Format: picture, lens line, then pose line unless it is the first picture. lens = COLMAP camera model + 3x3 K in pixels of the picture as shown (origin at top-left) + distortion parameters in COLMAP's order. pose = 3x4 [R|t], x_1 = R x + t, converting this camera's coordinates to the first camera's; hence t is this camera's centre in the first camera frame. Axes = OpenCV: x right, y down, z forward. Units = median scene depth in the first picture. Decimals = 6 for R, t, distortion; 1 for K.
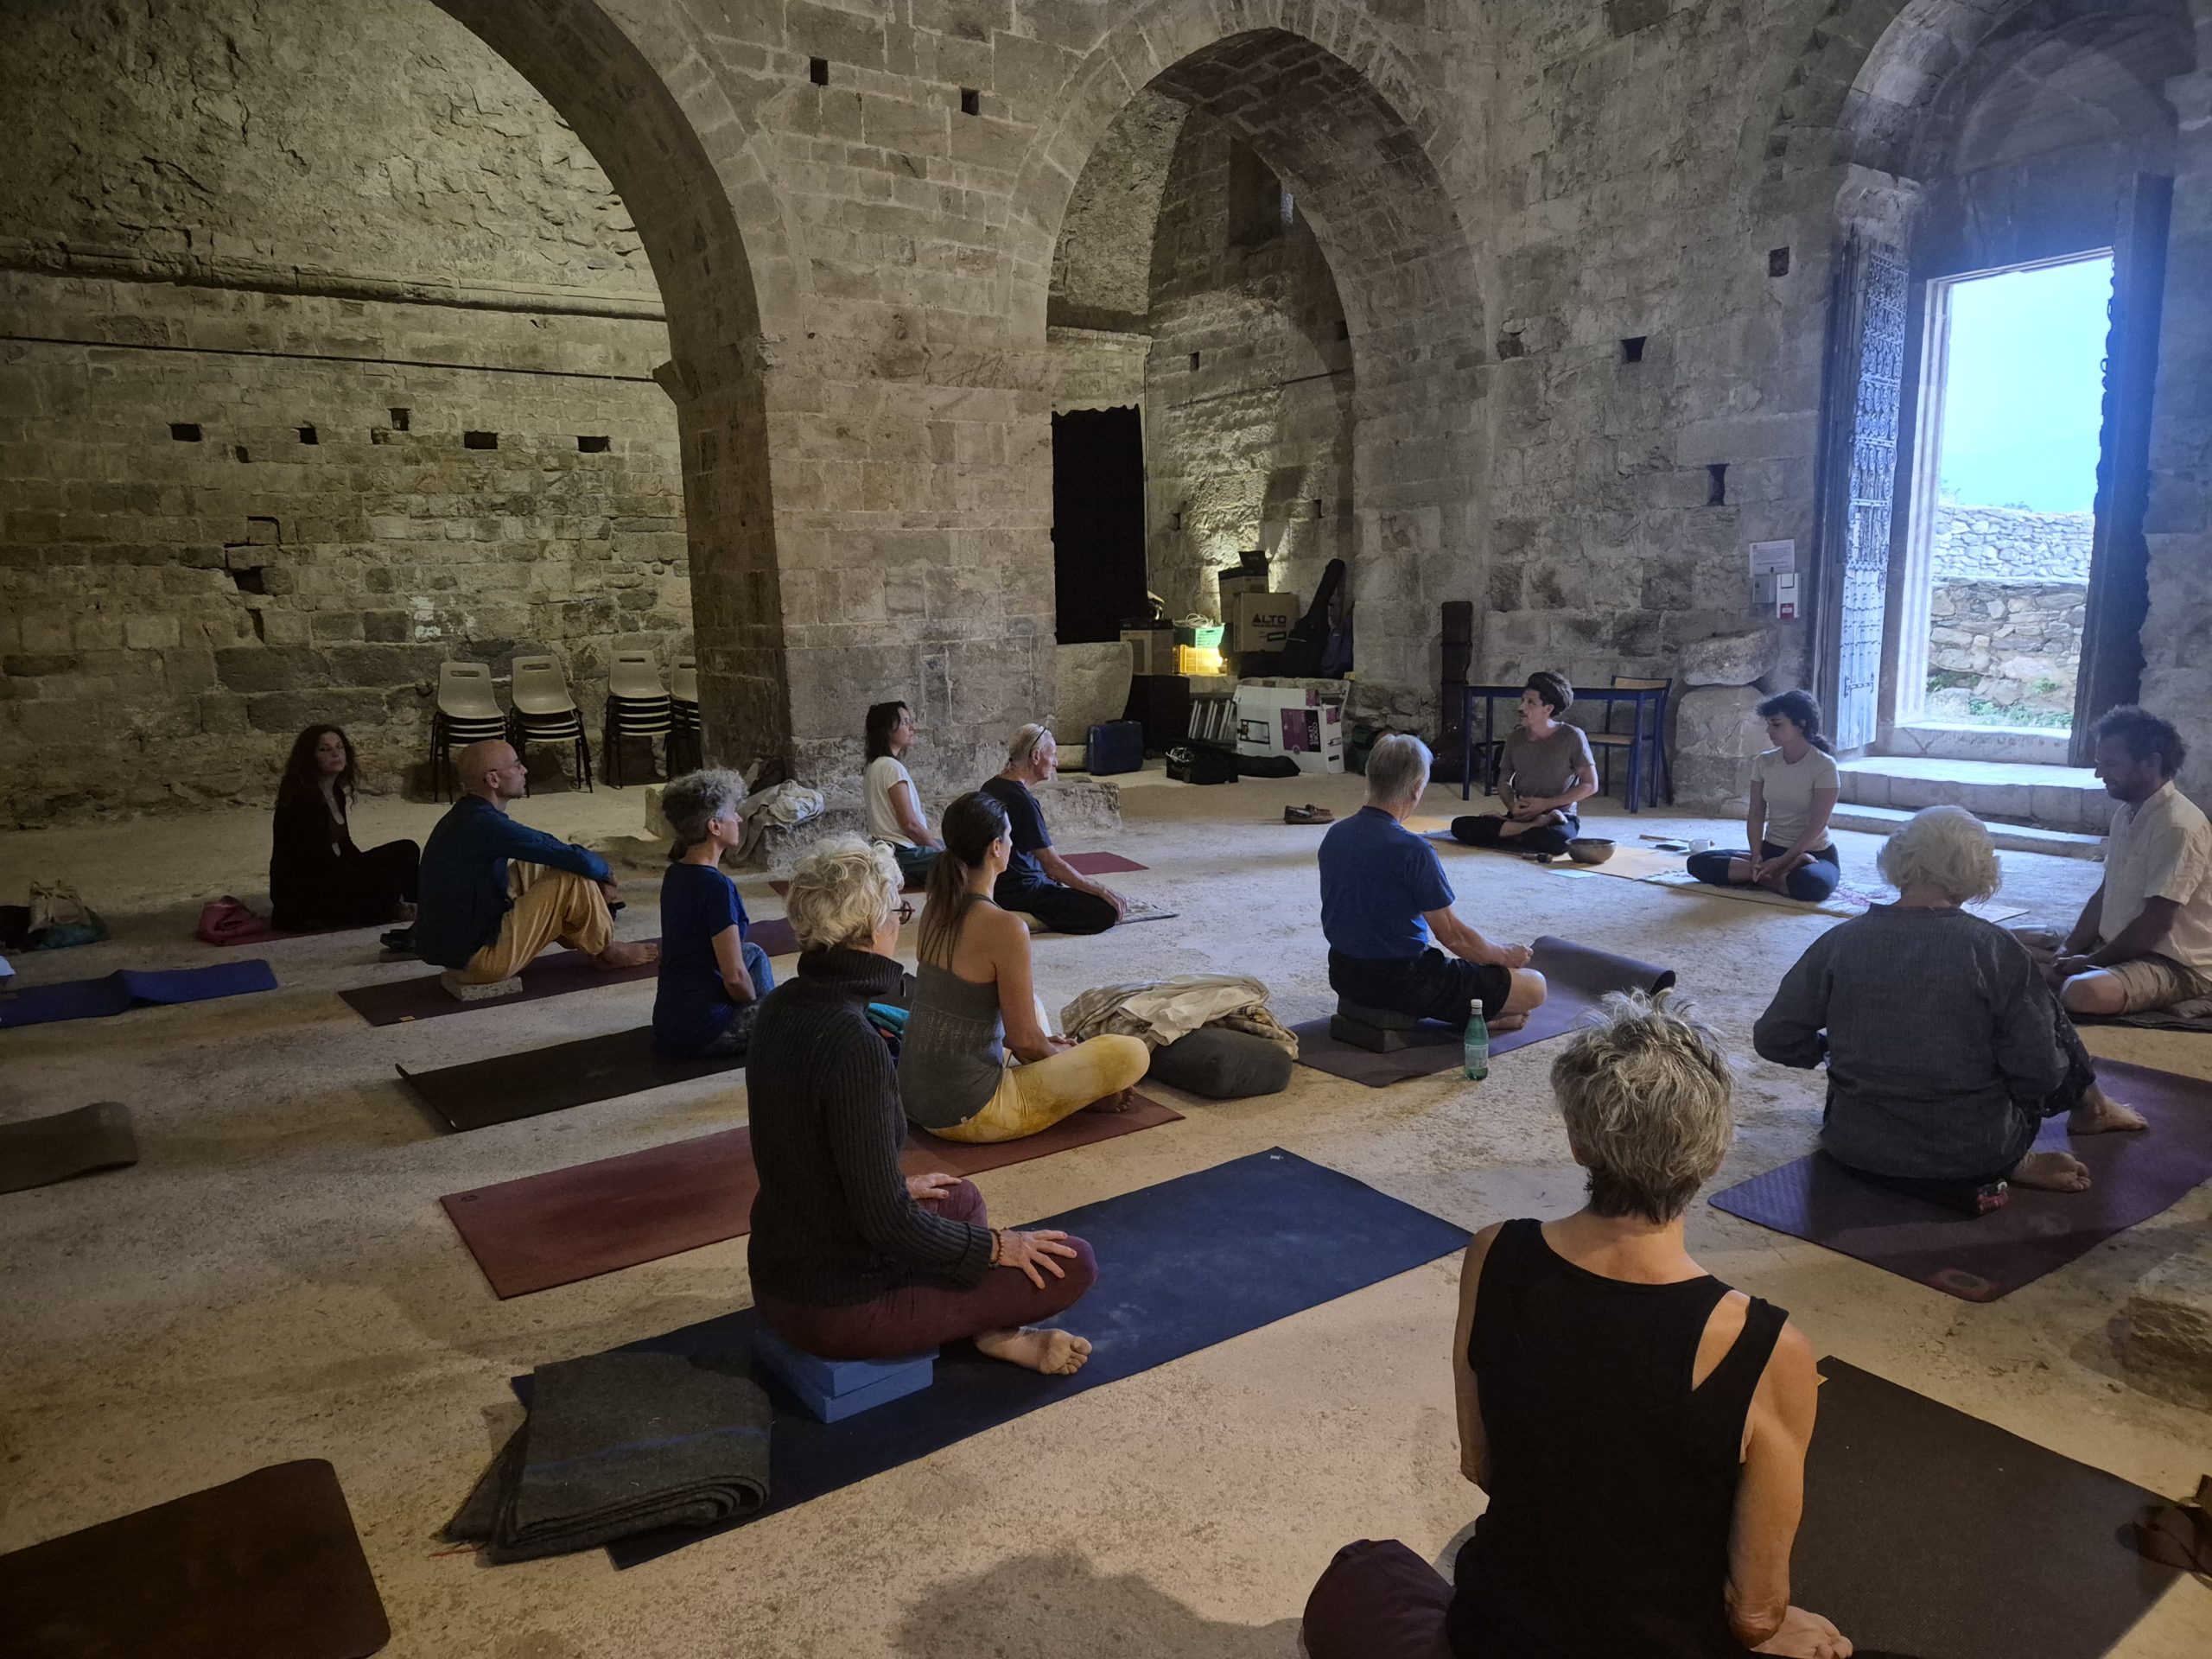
lens RADIAL K [[1481.6, 0, 1106.0], [0, 1481.6, 829.5], [0, 0, 1]] dist [0.066556, -0.054396]
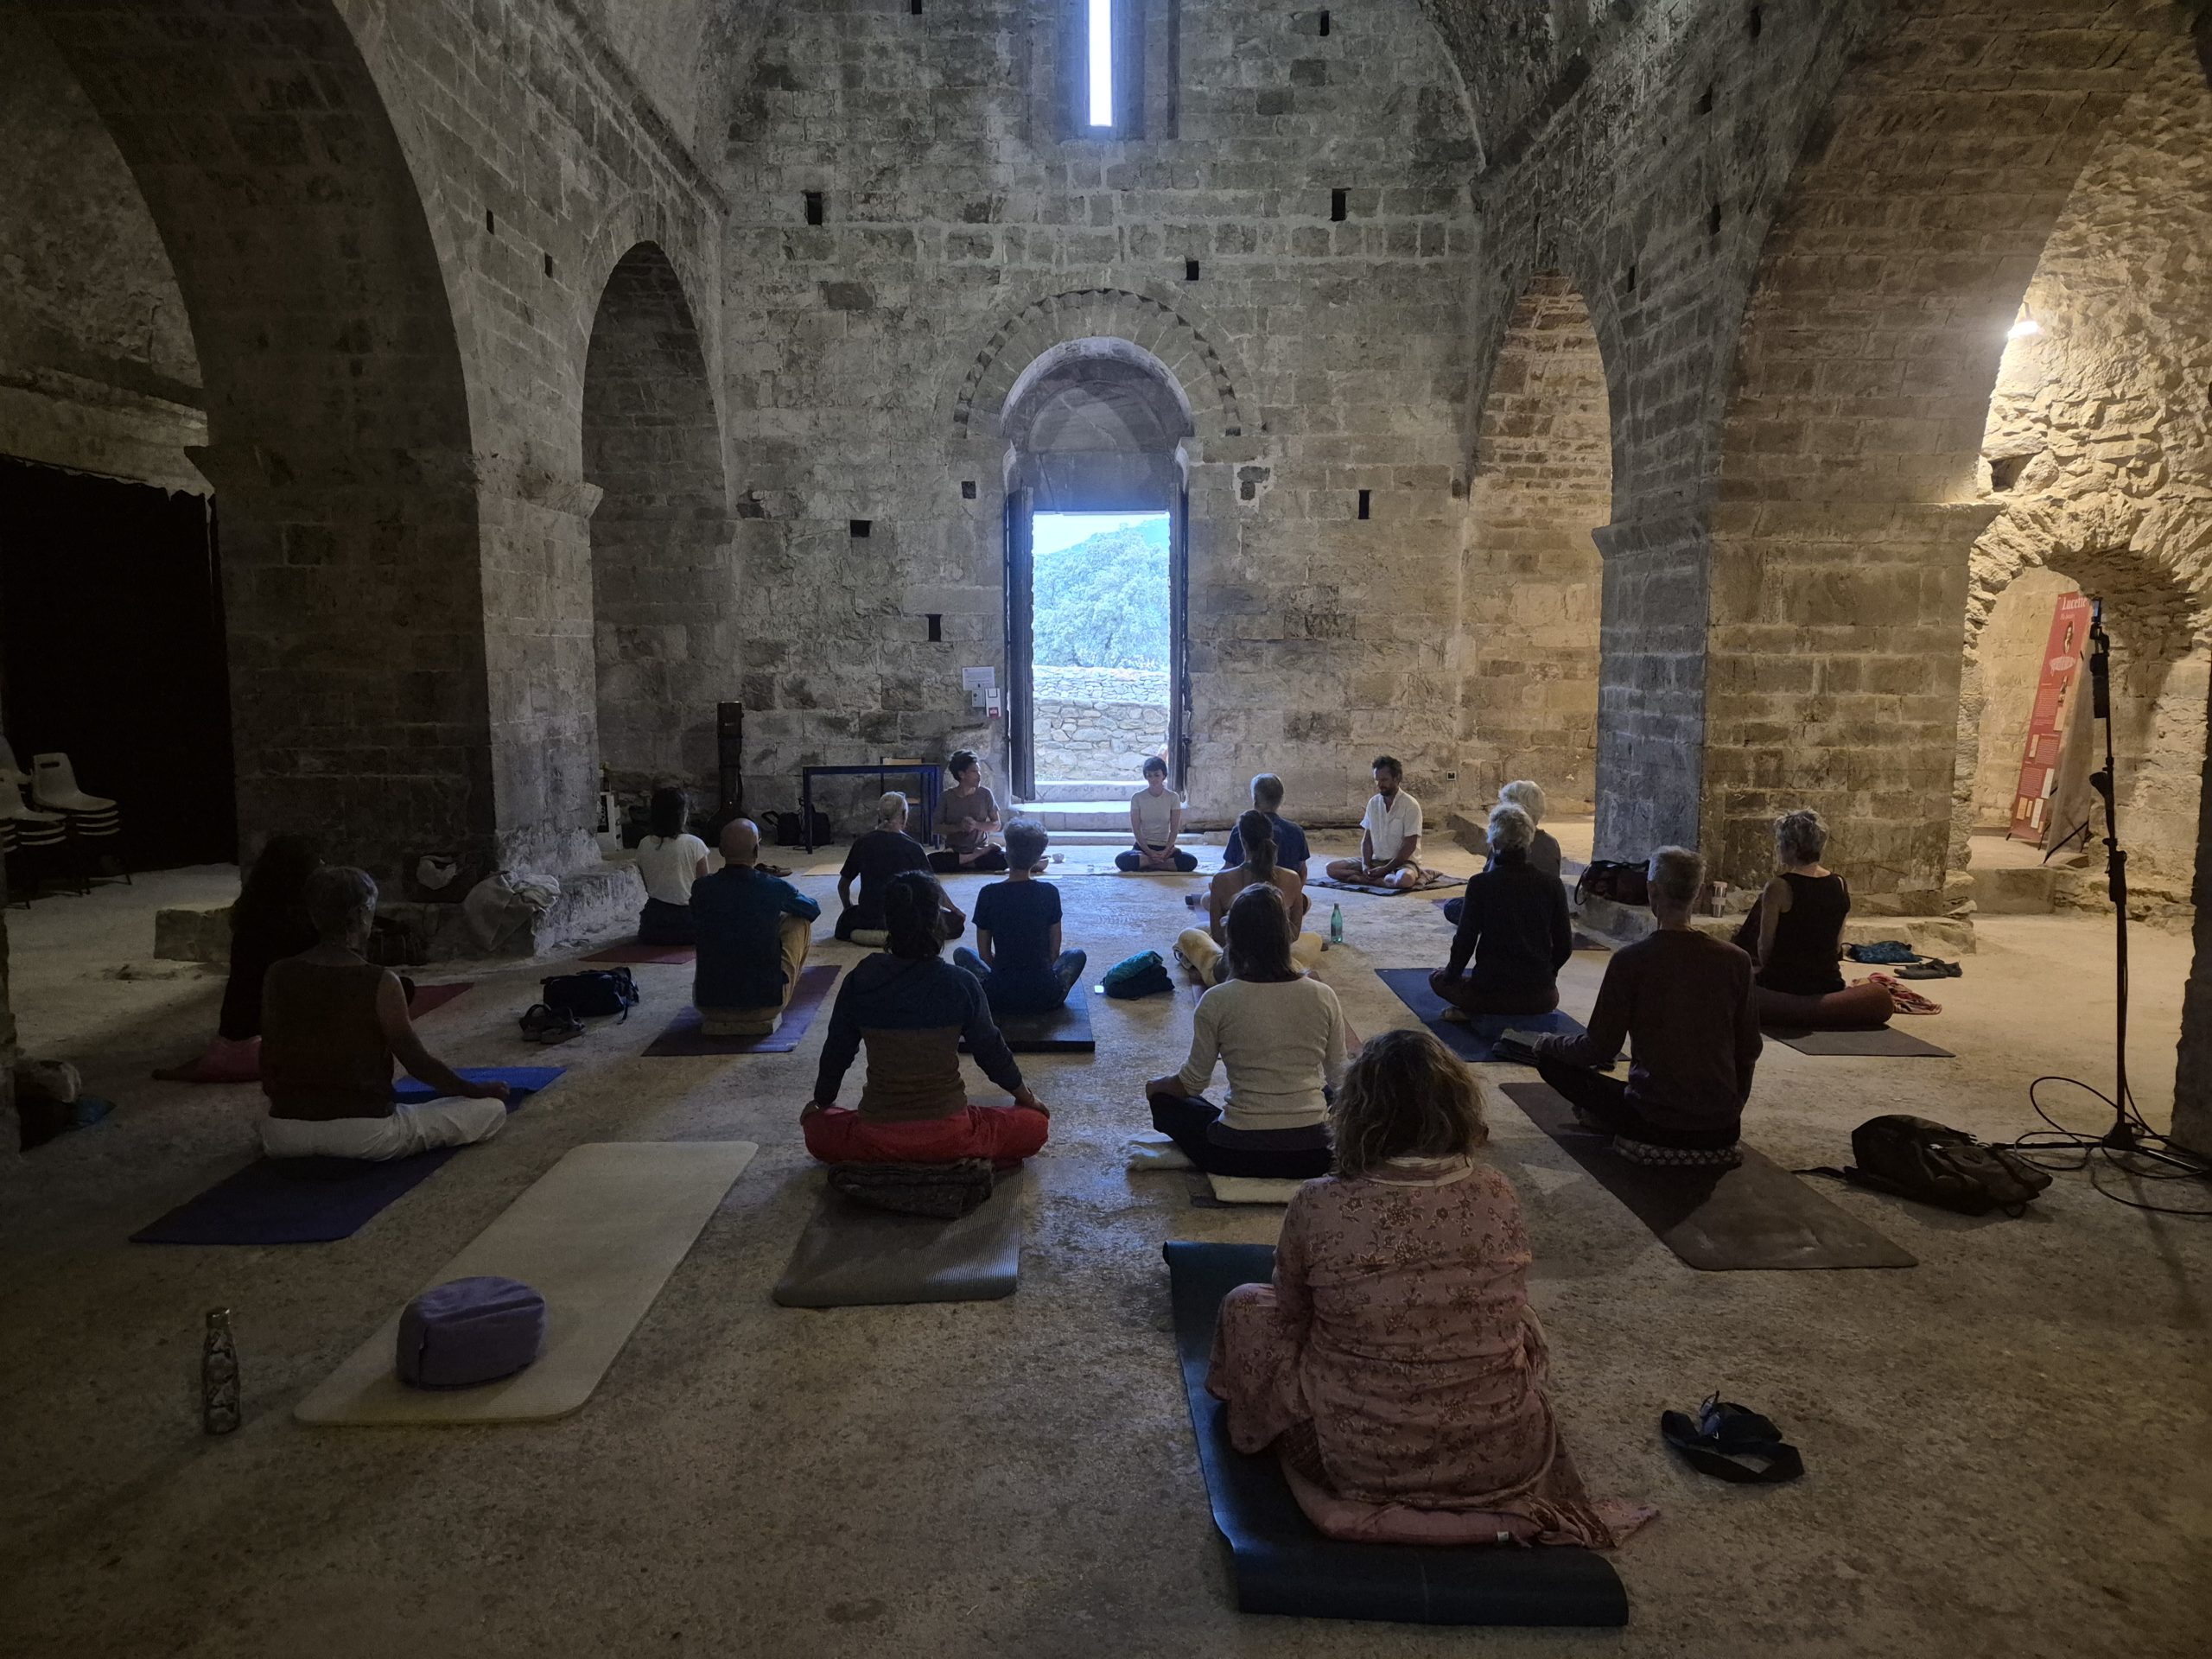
lens RADIAL K [[1481.6, 0, 1106.0], [0, 1481.6, 829.5], [0, 0, 1]] dist [0.066556, -0.054396]
pose [[0.557570, -0.065785, 0.827519, -0.683062], [0.118060, 0.993006, -0.000606, -0.009166], [-0.821692, 0.098035, 0.561437, 0.048133]]
